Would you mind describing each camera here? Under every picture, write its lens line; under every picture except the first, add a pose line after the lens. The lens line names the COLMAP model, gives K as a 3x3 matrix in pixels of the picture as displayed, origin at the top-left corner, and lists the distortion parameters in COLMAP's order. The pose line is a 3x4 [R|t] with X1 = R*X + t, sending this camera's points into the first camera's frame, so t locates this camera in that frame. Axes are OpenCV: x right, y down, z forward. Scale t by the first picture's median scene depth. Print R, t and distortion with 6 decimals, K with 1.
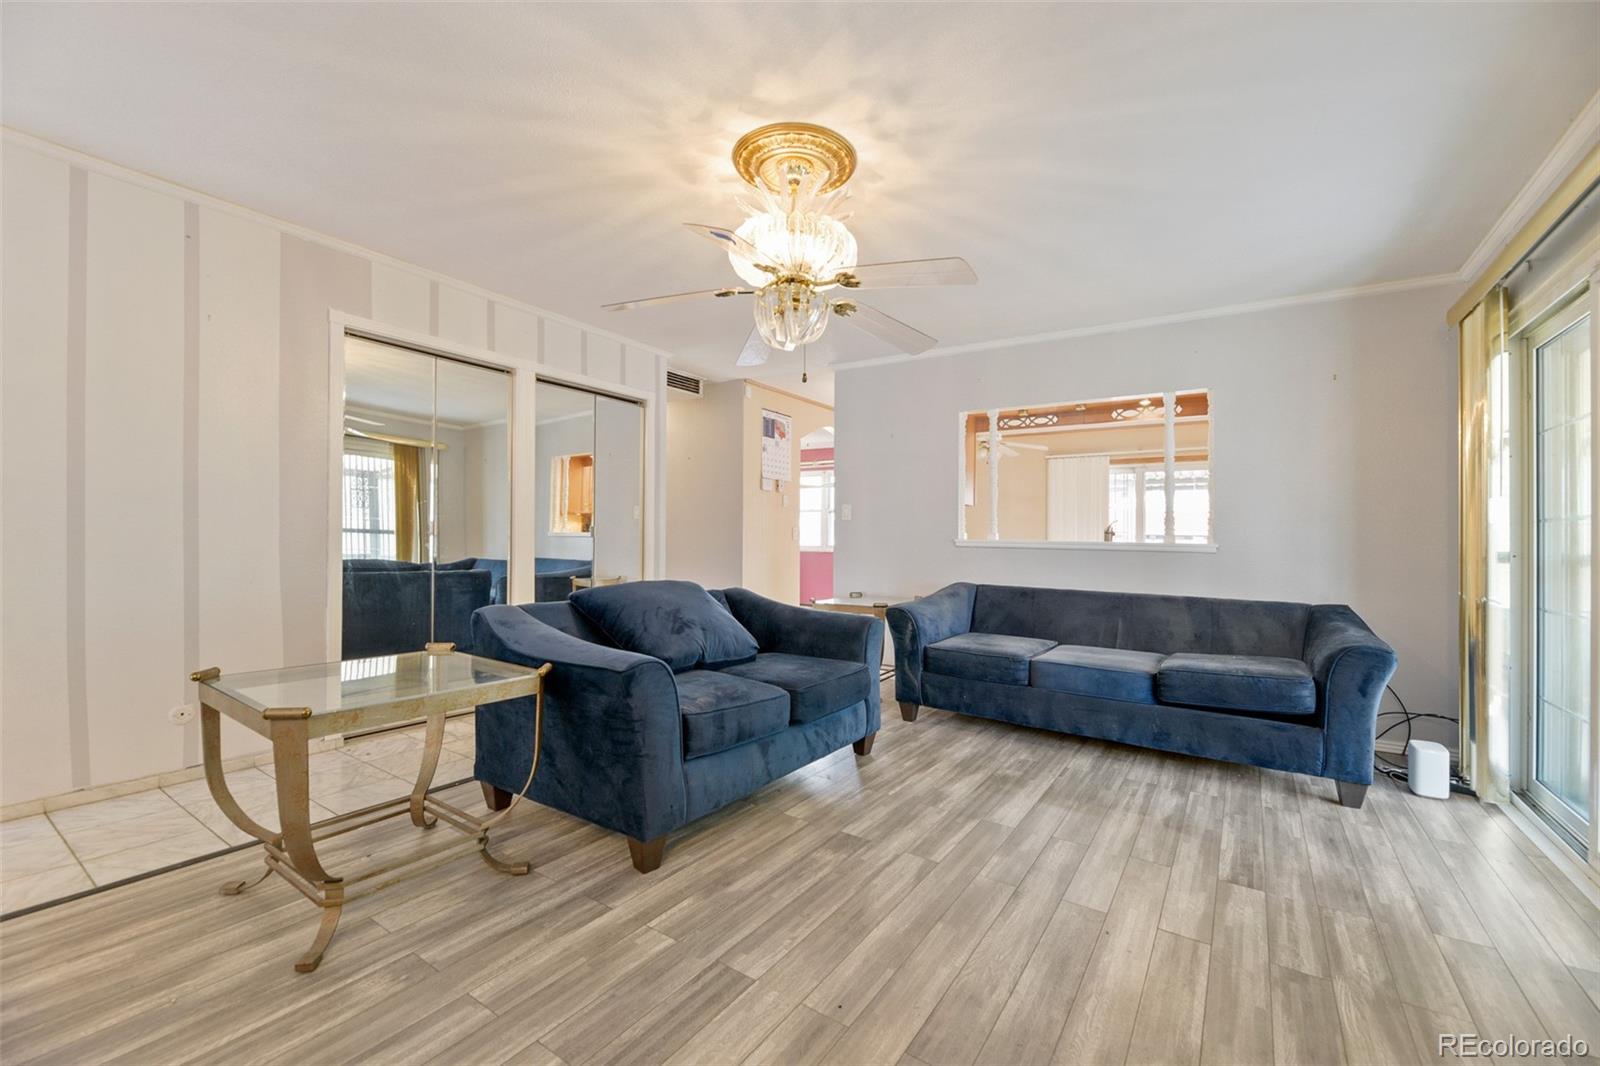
lens RADIAL K [[652.1, 0, 798.3], [0, 652.1, 533.3], [0, 0, 1]] dist [-0.000457, -0.002408]
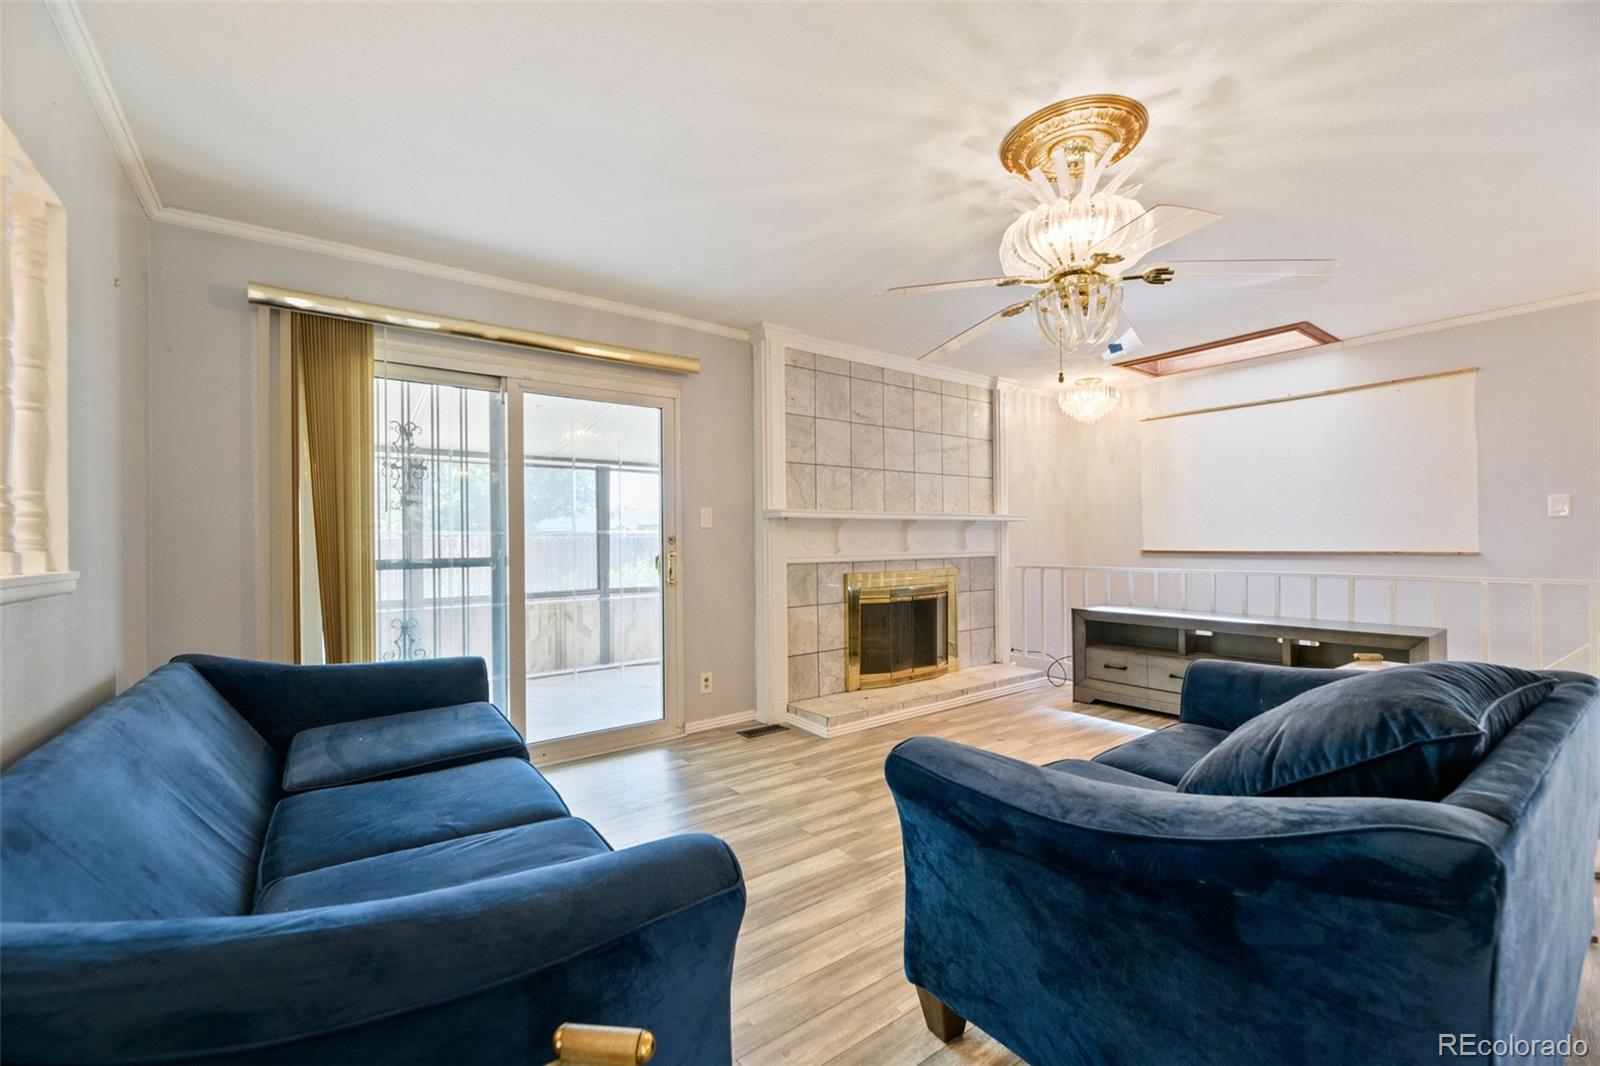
lens RADIAL K [[652.1, 0, 796.4], [0, 652.1, 532.8], [0, 0, 1]] dist [-0.000457, -0.002408]
pose [[-0.941016, 0.008851, 0.338246, 0.055242], [0.005504, 0.999926, -0.010852, -0.016729], [-0.338317, -0.008351, -0.940995, 2.121158]]
